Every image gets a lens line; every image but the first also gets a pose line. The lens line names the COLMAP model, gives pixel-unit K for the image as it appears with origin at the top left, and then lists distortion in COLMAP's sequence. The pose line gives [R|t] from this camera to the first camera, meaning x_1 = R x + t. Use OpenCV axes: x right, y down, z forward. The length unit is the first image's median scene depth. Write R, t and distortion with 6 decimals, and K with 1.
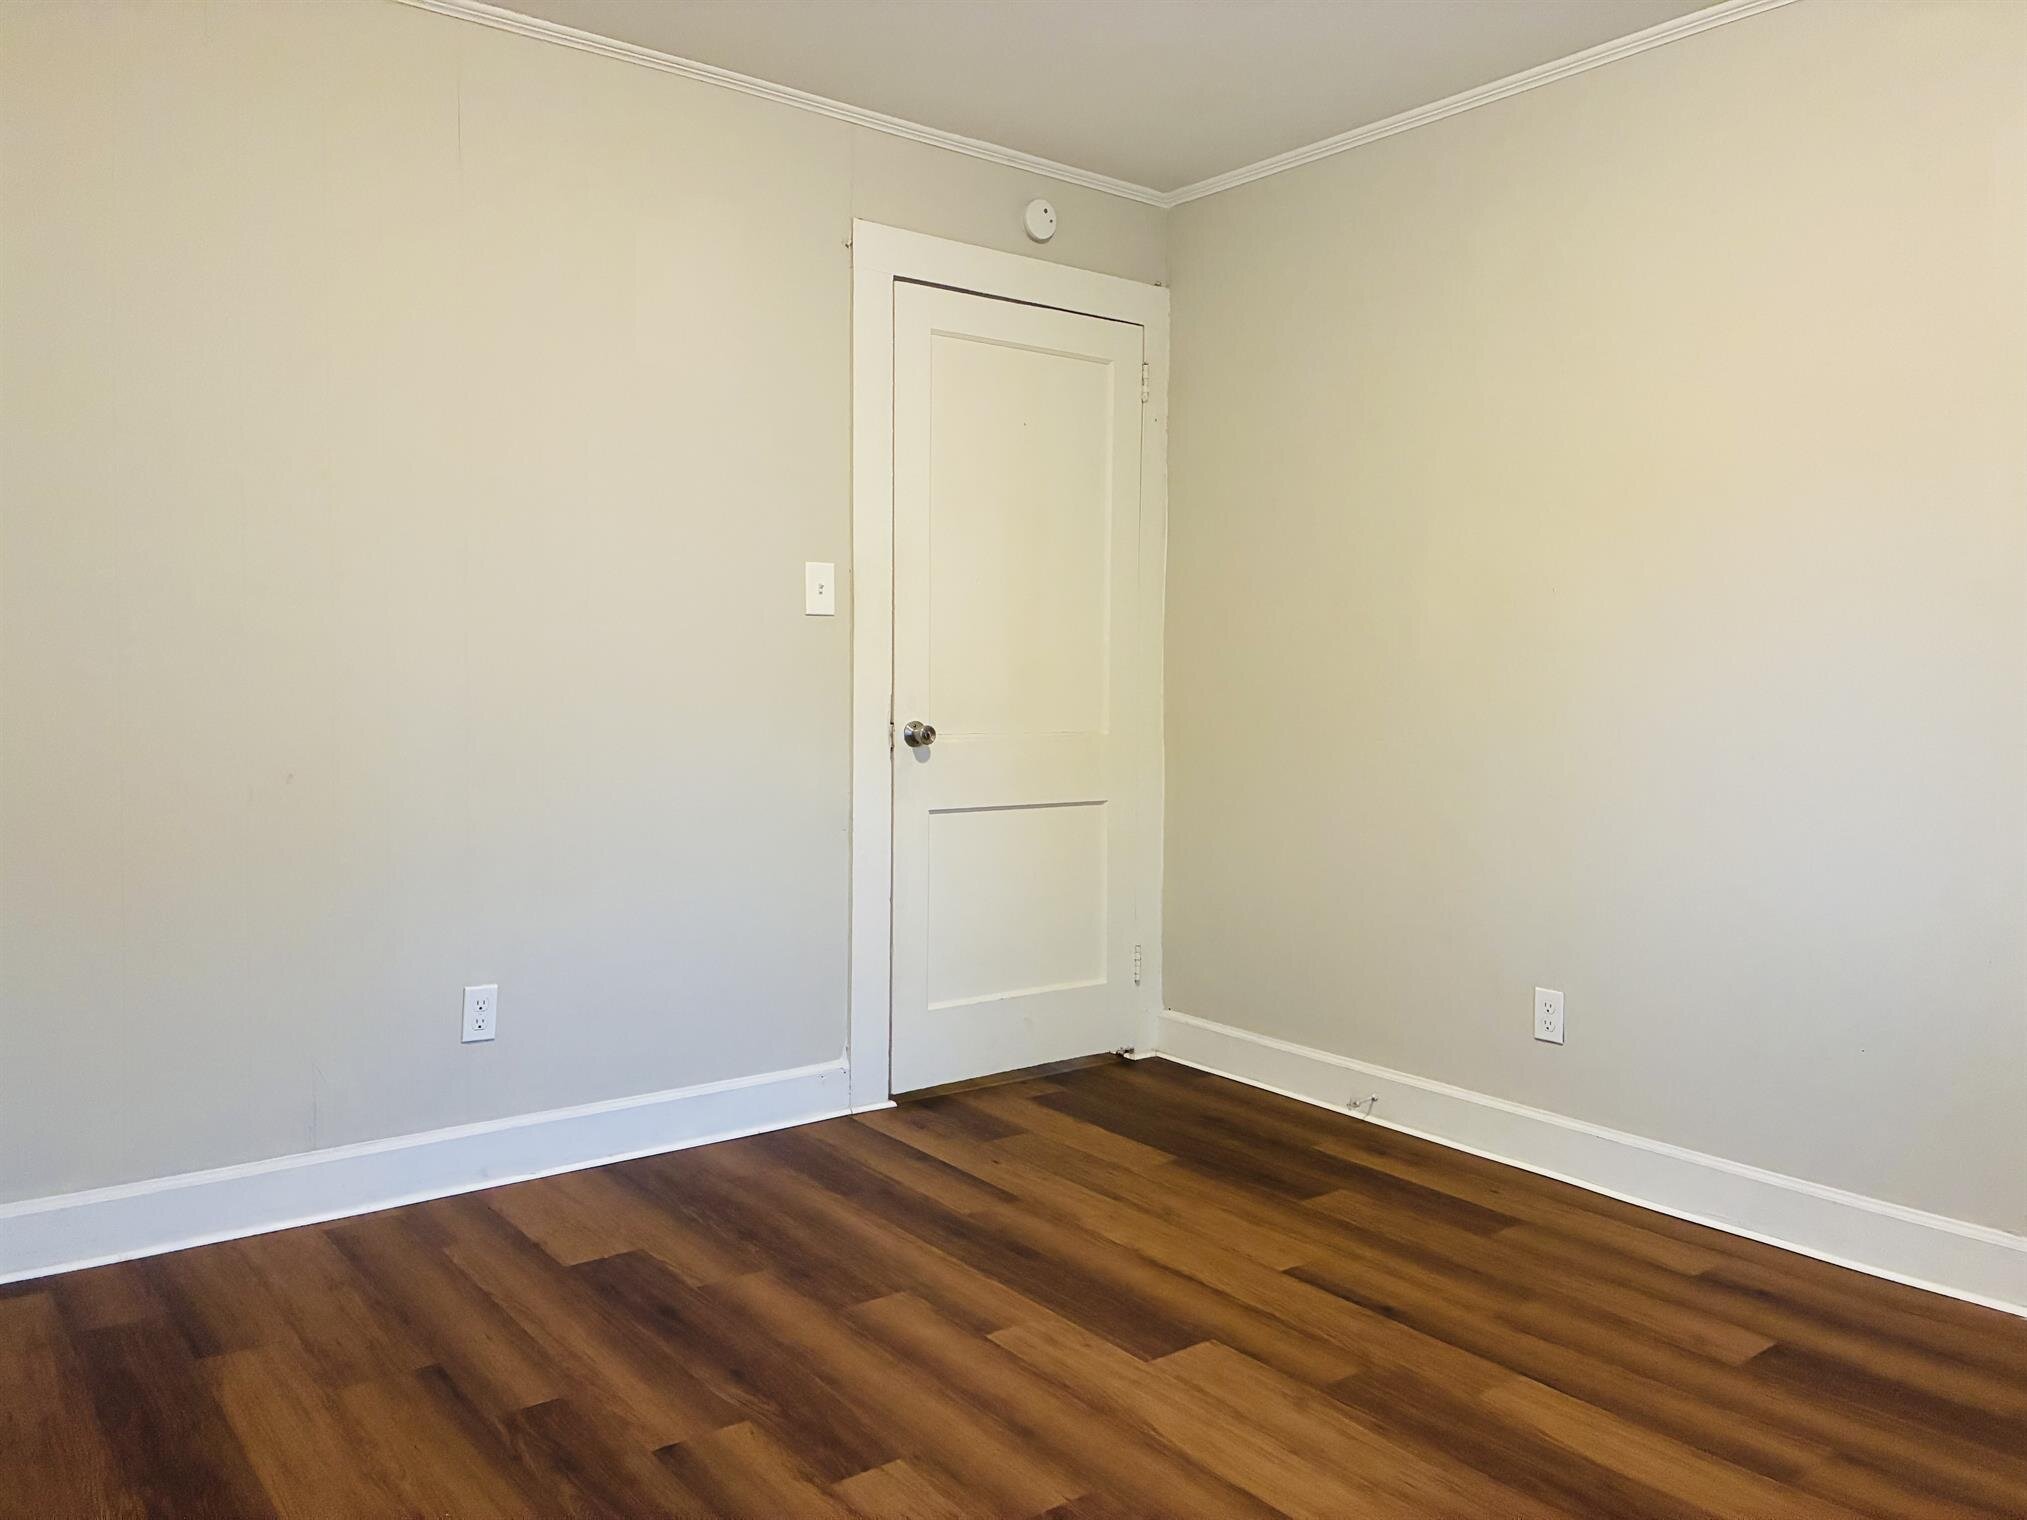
lens RADIAL K [[1535.4, 0, 1011.2], [0, 1535.4, 744.3], [0, 0, 1]] dist [0.063498, -0.085014]
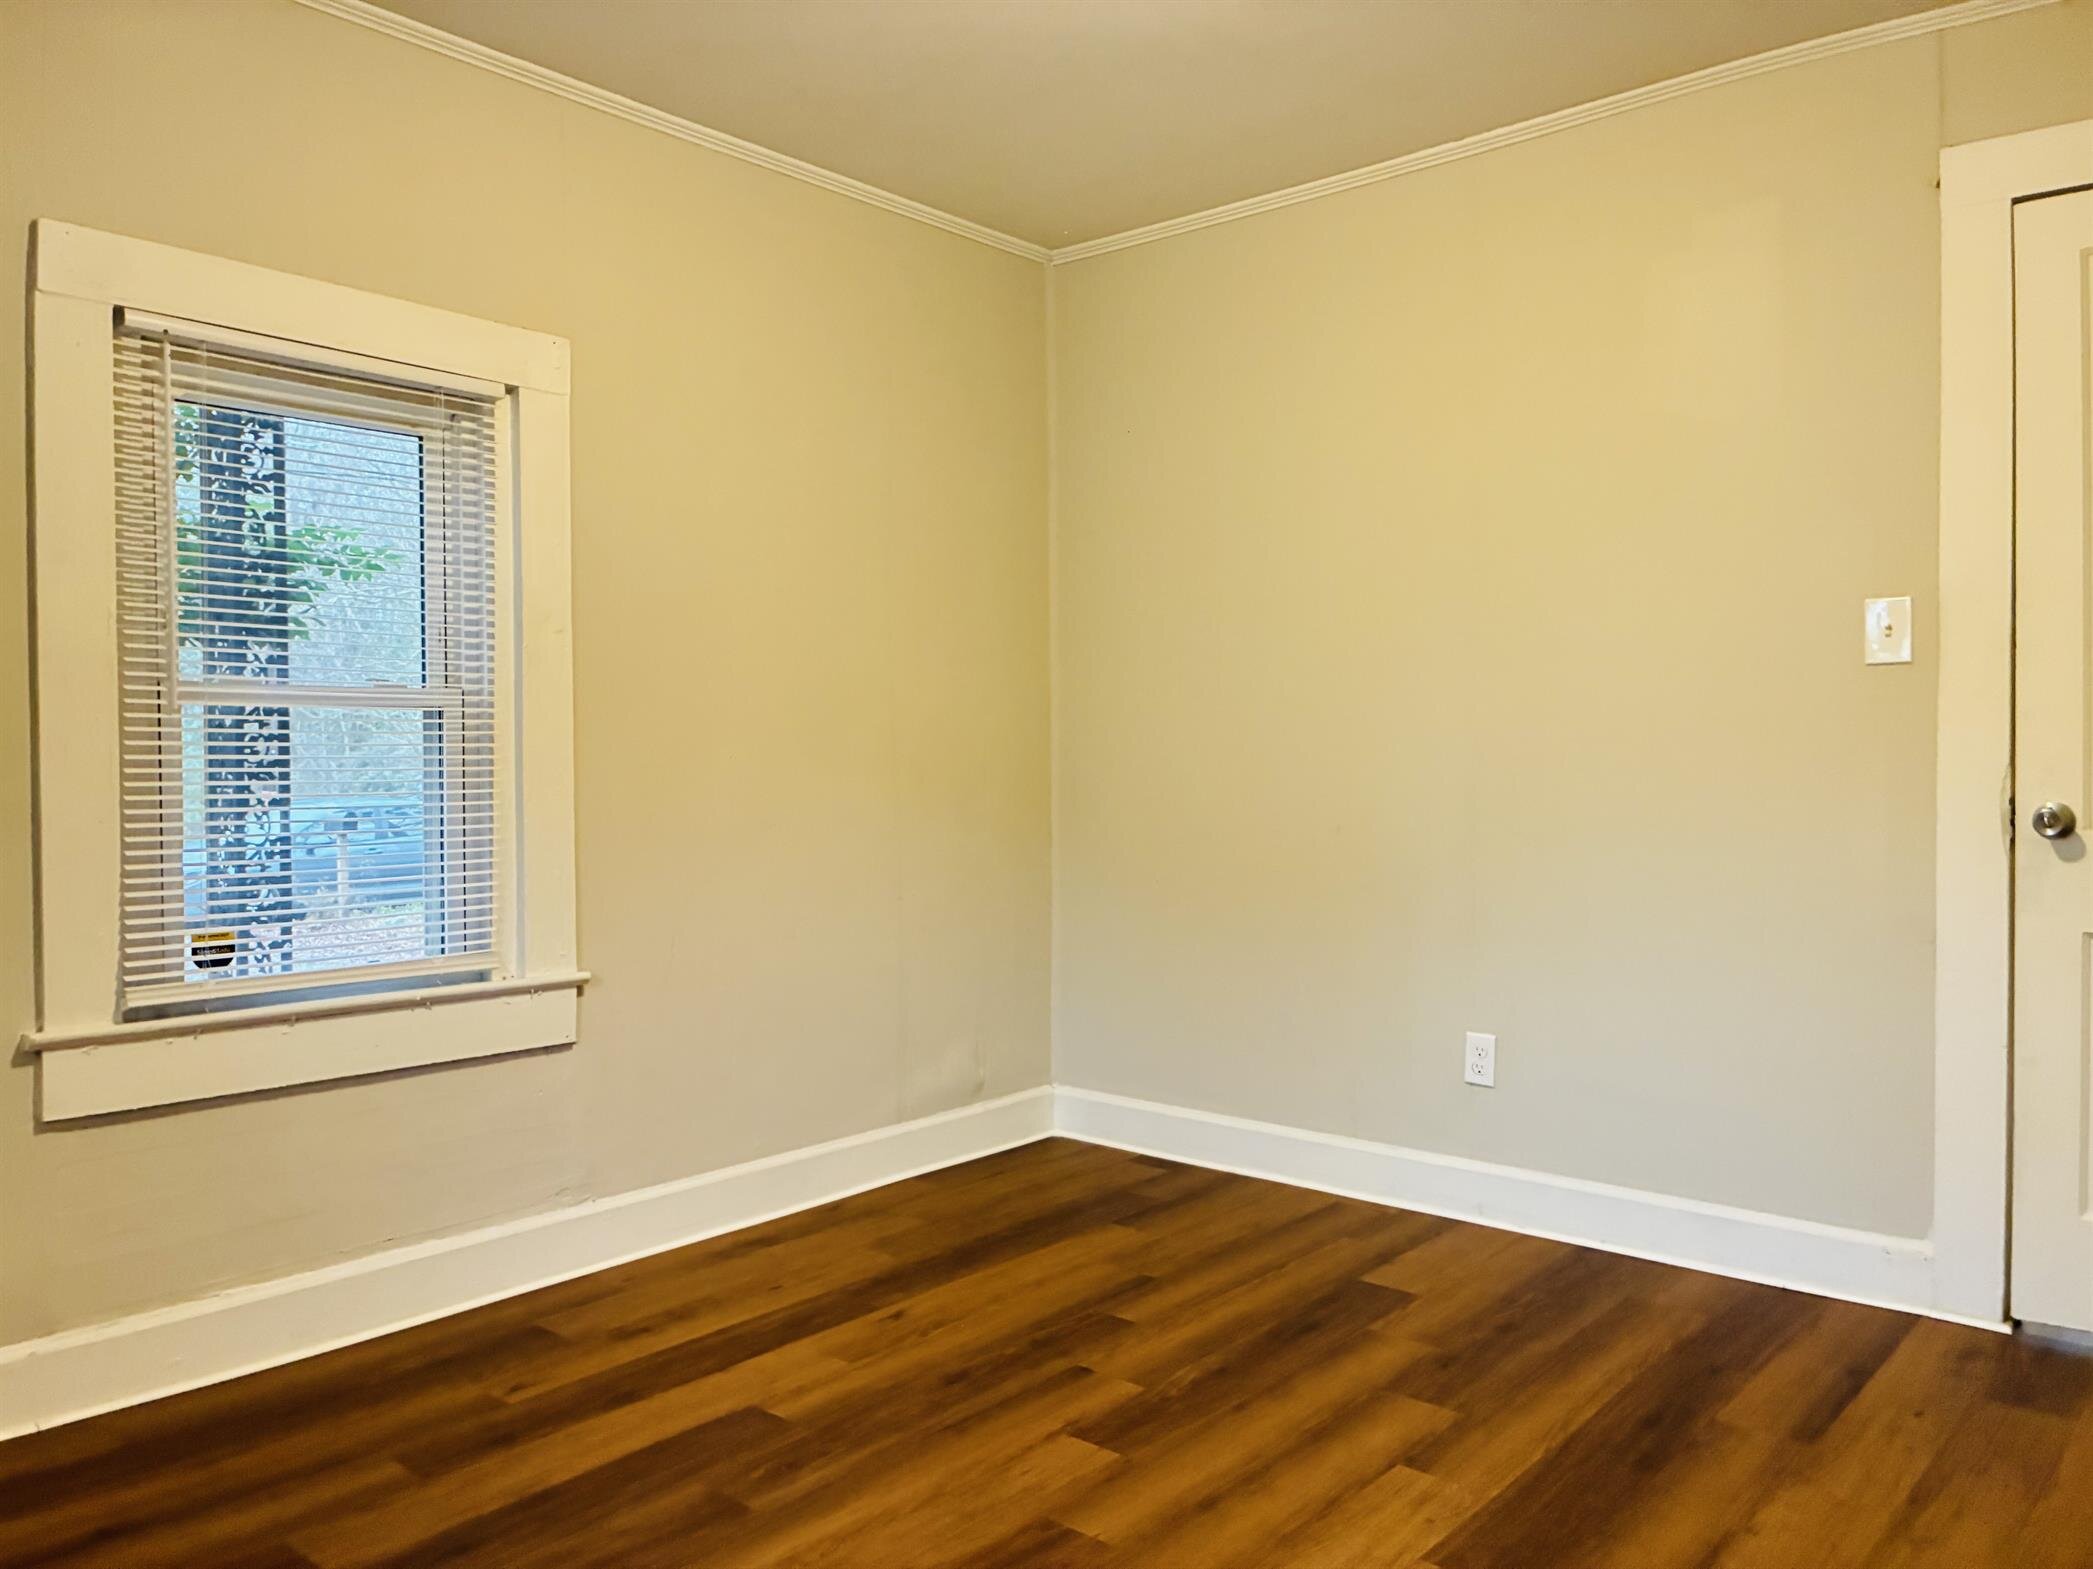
lens RADIAL K [[1590.5, 0, 1018.7], [0, 1590.5, 772.9], [0, 0, 1]] dist [0.062919, -0.094233]
pose [[0.198303, 0.007757, -0.980110, 0.814392], [-0.041203, 0.999151, -0.000429, -0.013066], [0.979274, 0.040468, 0.198454, 0.547235]]
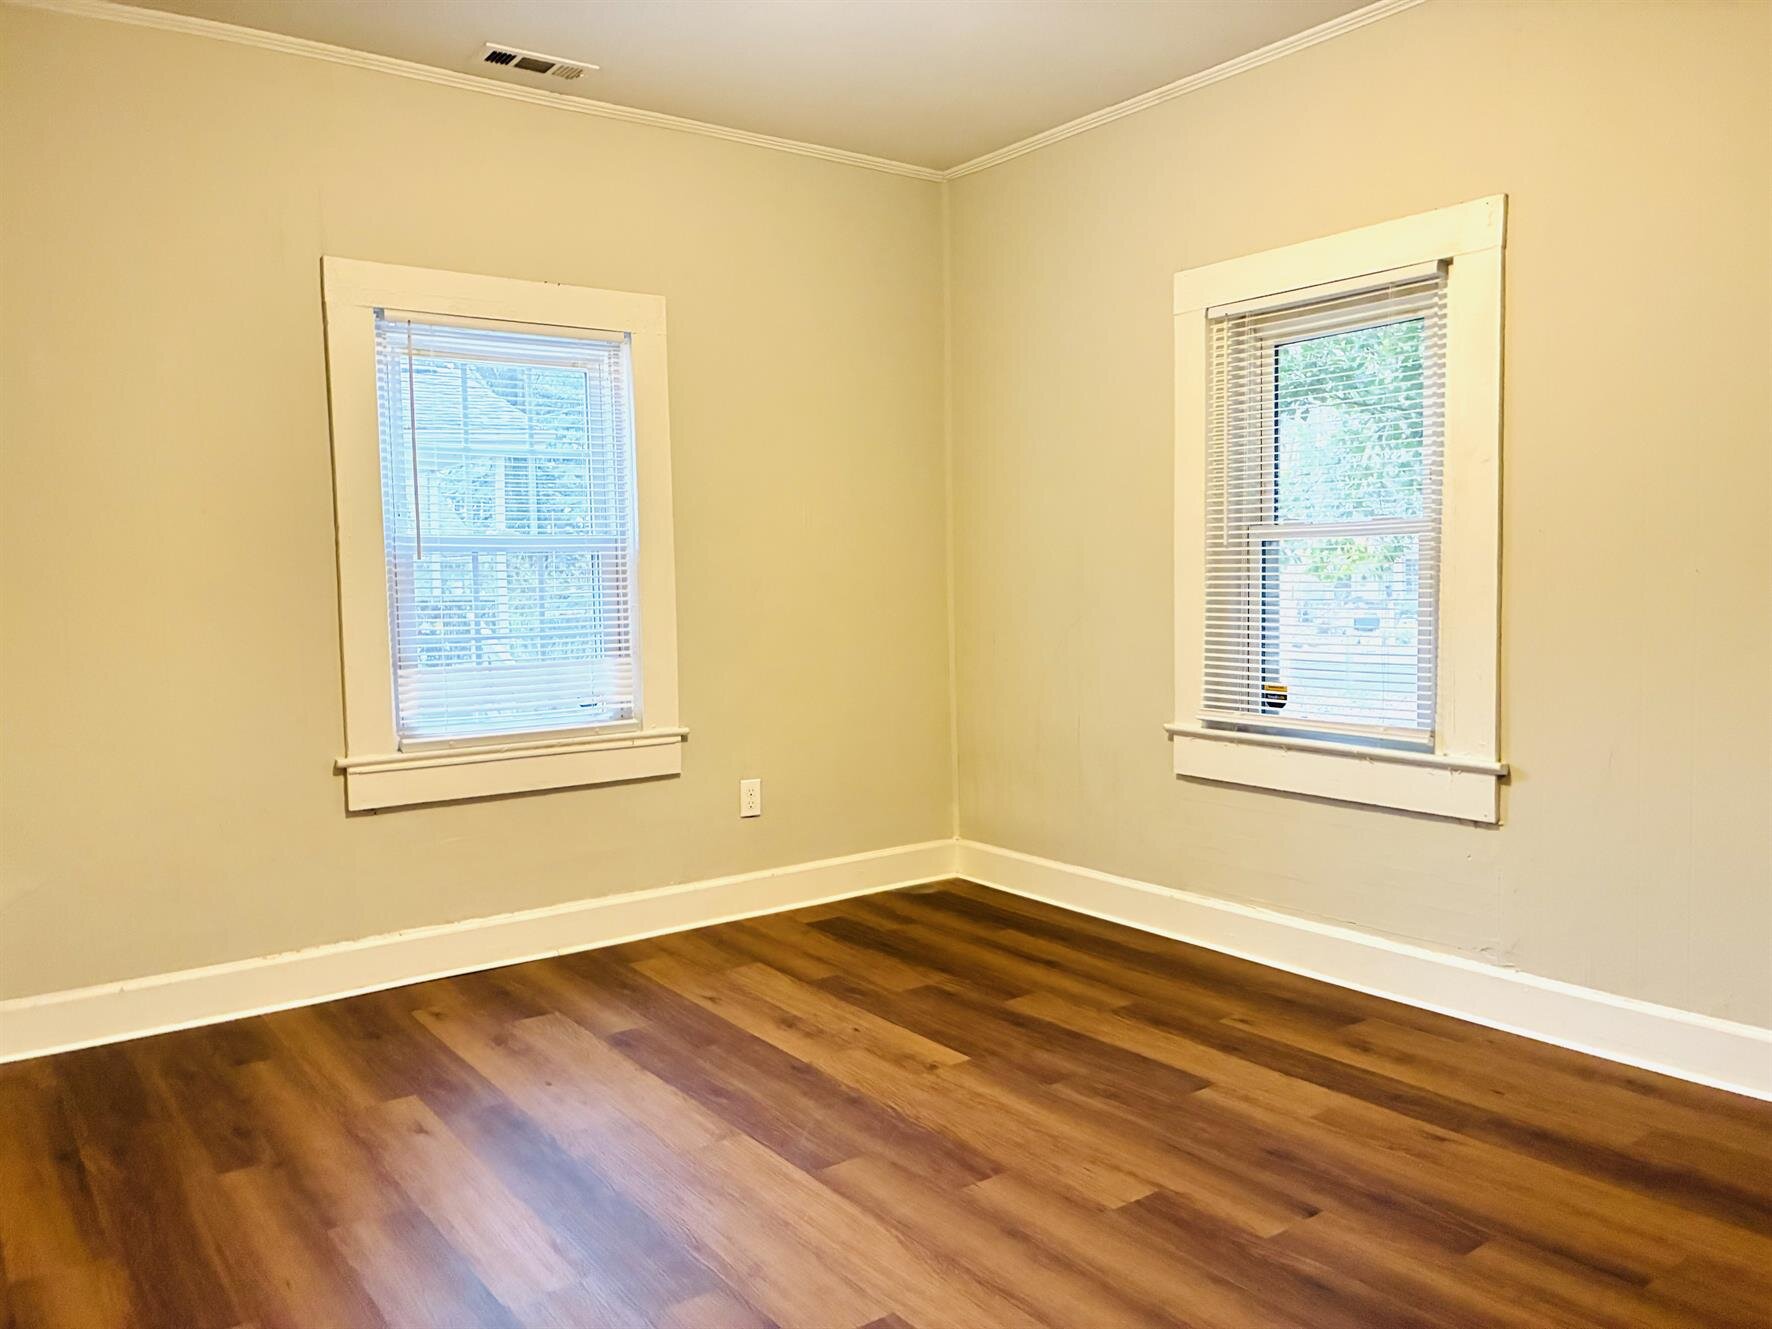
lens RADIAL K [[1342.3, 0, 884.0], [0, 1342.3, 650.8], [0, 0, 1]] dist [0.063498, -0.085014]
pose [[-0.999620, 0.012278, 0.024694, 0.062205], [0.014766, 0.994546, 0.103250, -0.070941], [-0.023292, 0.103576, -0.994349, 1.612307]]
